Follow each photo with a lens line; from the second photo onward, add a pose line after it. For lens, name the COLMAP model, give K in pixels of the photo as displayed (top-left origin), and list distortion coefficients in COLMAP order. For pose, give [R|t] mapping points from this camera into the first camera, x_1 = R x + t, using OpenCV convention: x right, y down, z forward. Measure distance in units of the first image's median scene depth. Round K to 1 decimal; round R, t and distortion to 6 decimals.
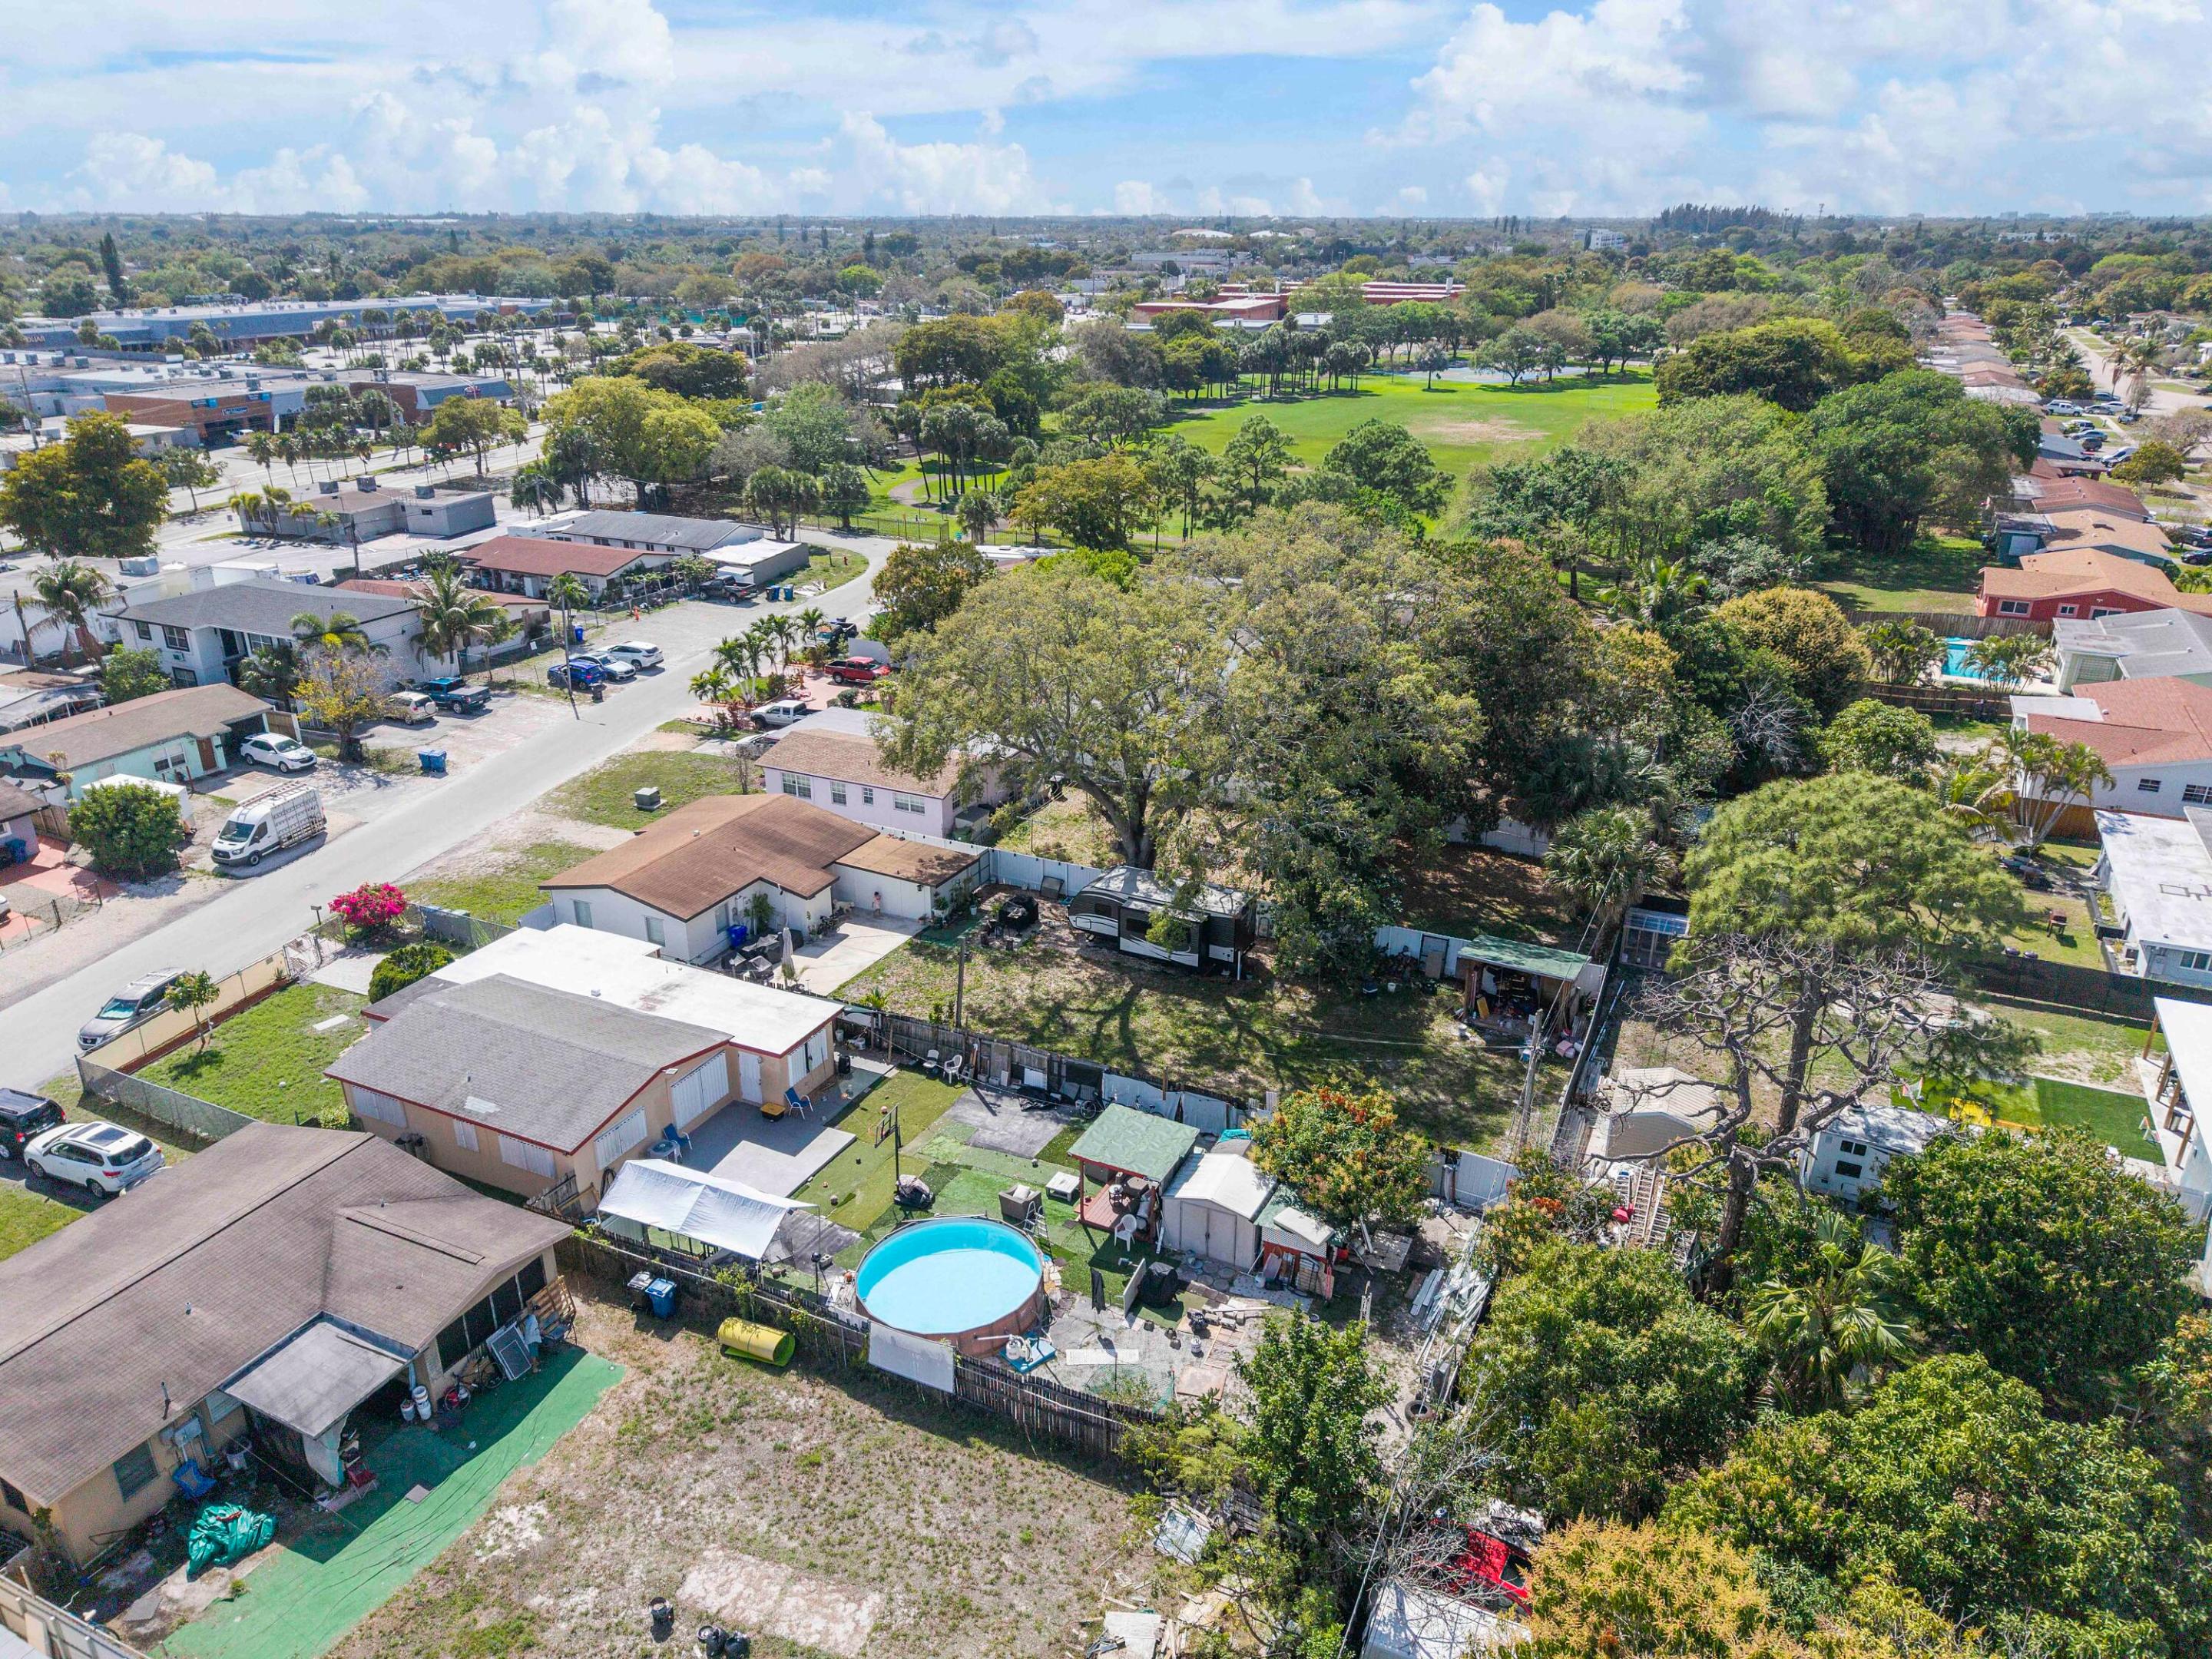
lens RADIAL K [[1518.3, 0, 1106.0], [0, 1518.3, 829.5], [0, 0, 1]] dist [0.030356, -0.036641]
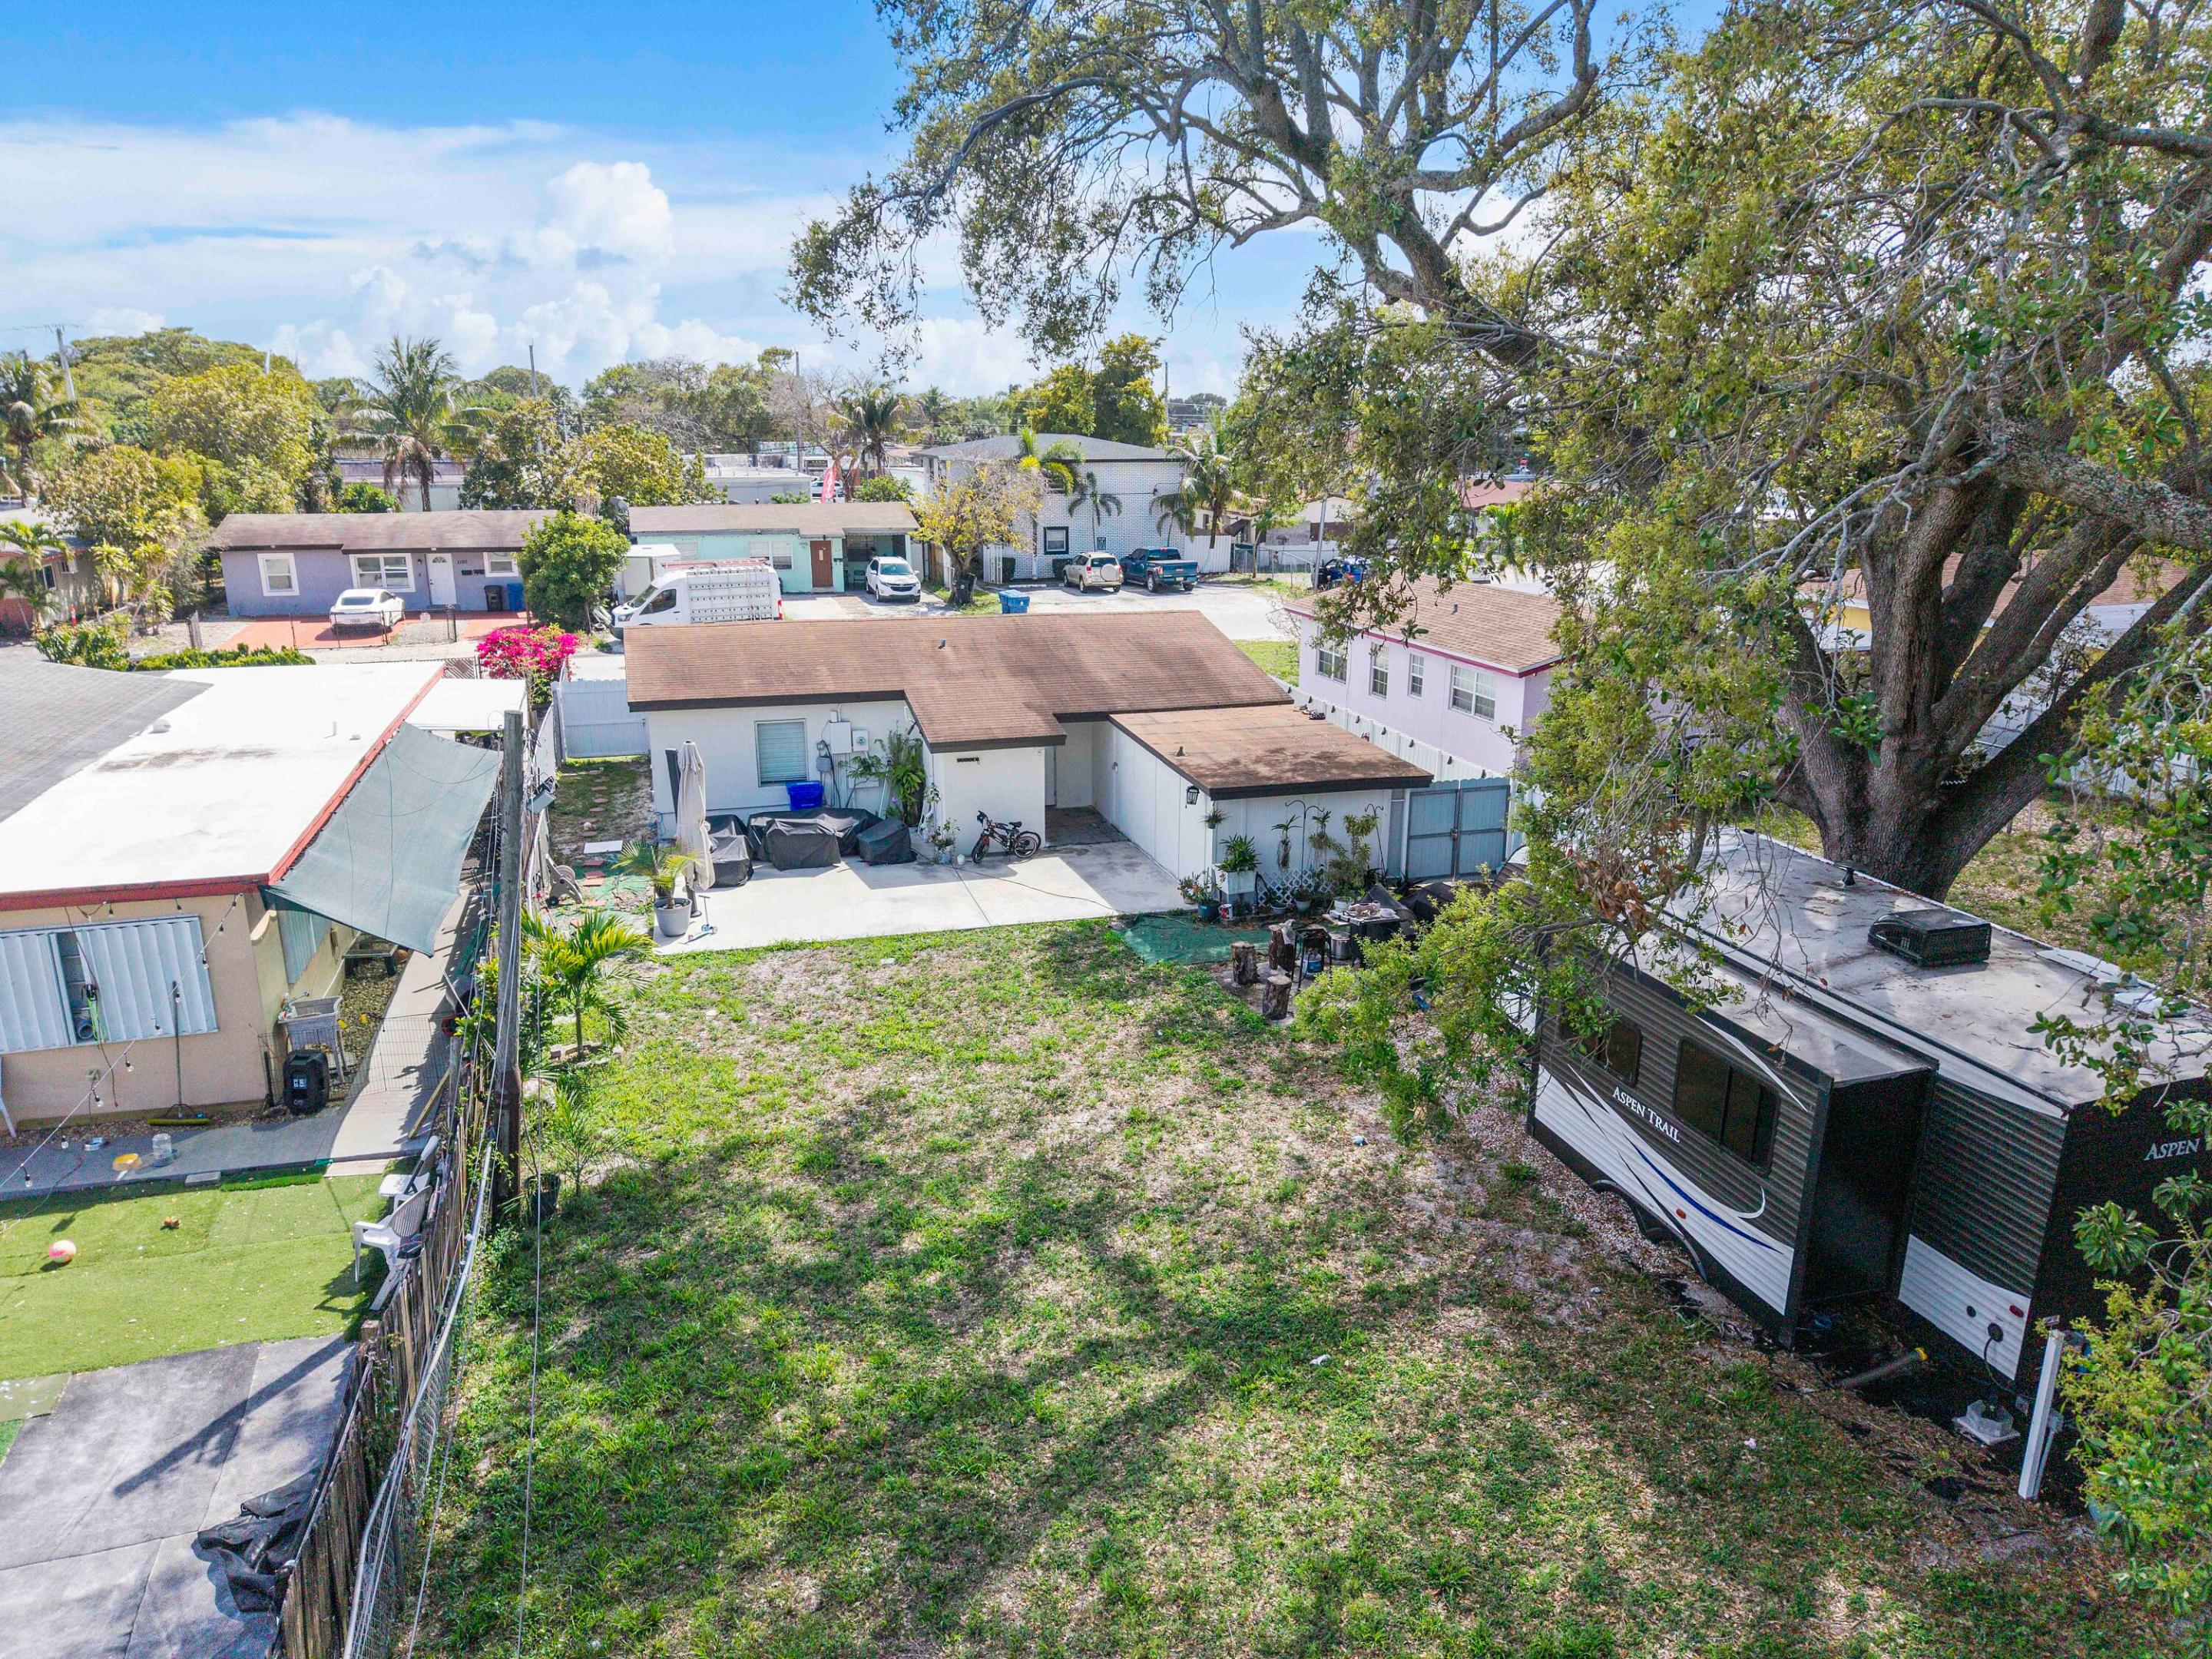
lens RADIAL K [[1500.1, 0, 1112.0], [0, 1500.1, 863.3], [0, 0, 1]] dist [0.086367, -0.134418]
pose [[0.673406, 0.208883, -0.709149, 0.105300], [-0.278432, 0.960279, 0.018456, 0.047712], [0.684836, 0.185021, 0.704817, 0.677283]]
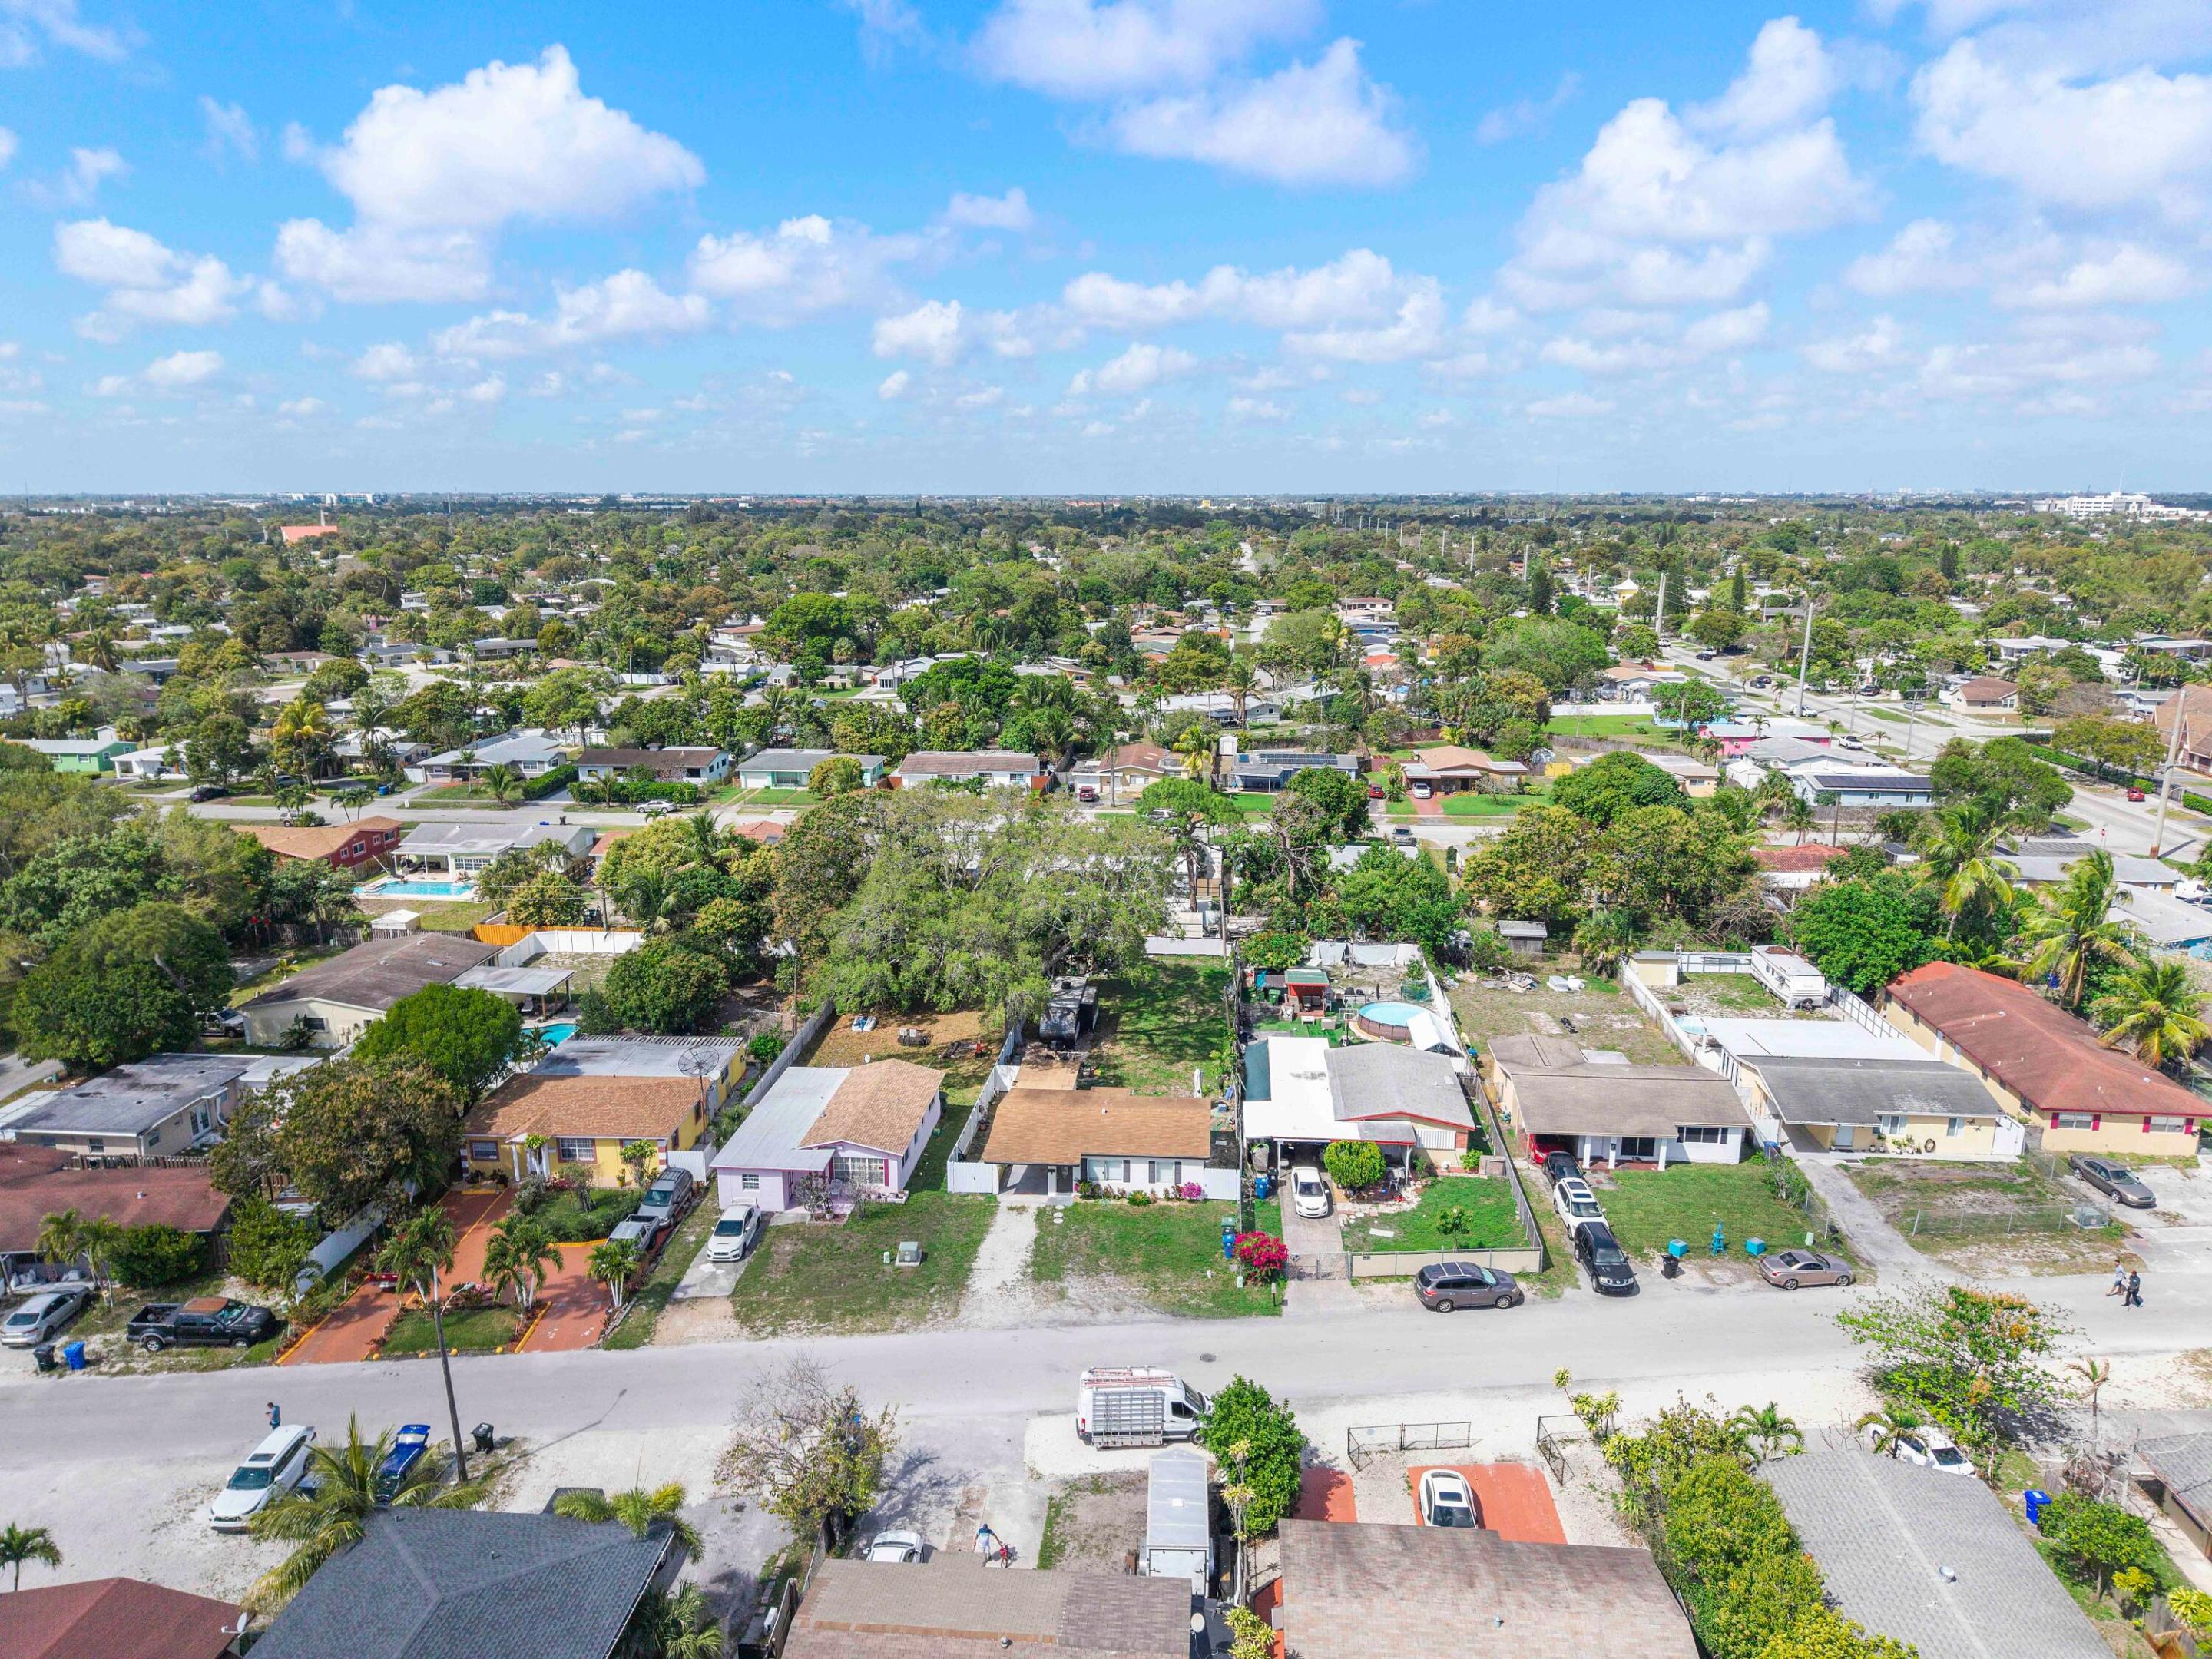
lens RADIAL K [[1518.3, 0, 1106.0], [0, 1518.3, 829.5], [0, 0, 1]] dist [0.030356, -0.036641]
pose [[-0.353443, -0.212134, 0.911086, -1.256296], [0.349877, 0.873283, 0.339062, -0.573382], [-0.867562, 0.438608, -0.234434, 1.104793]]
